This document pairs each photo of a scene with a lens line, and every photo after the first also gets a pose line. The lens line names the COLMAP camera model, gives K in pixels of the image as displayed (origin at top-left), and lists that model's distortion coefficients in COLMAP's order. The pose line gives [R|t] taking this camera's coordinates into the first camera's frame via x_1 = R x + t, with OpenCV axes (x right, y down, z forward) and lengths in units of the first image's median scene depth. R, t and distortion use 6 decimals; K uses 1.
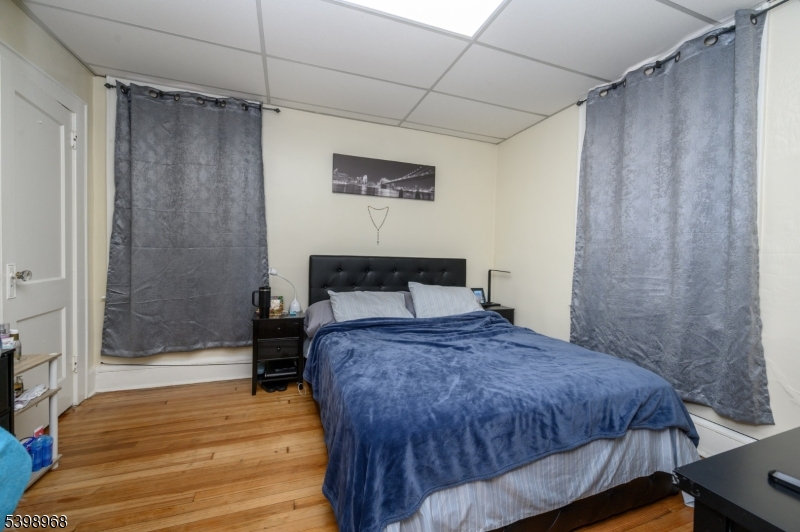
lens RADIAL K [[316.3, 0, 398.6], [0, 316.3, 264.1], [0, 0, 1]] dist [-0.000723, 0.000139]
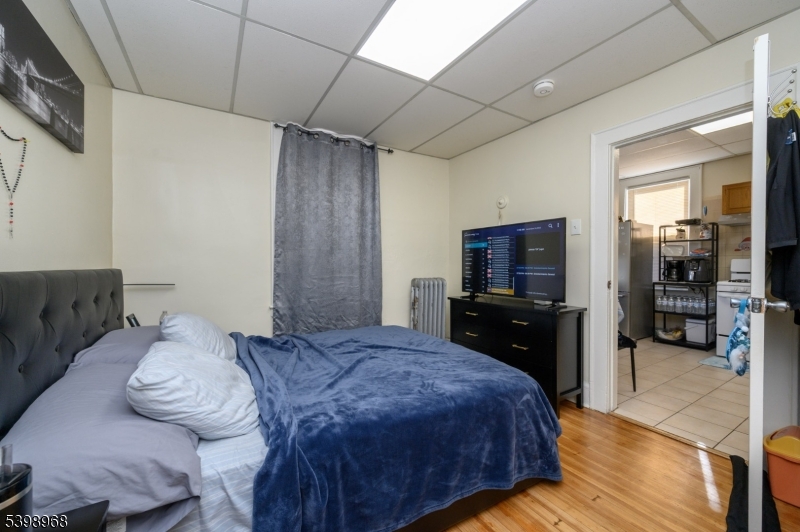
lens RADIAL K [[316.3, 0, 398.6], [0, 316.3, 264.1], [0, 0, 1]] dist [-0.000723, 0.000139]
pose [[-0.193614, -0.022196, 0.980827, -0.614881], [0.018530, 0.999483, 0.026276, -0.041130], [-0.980903, 0.023262, -0.193103, 0.802090]]
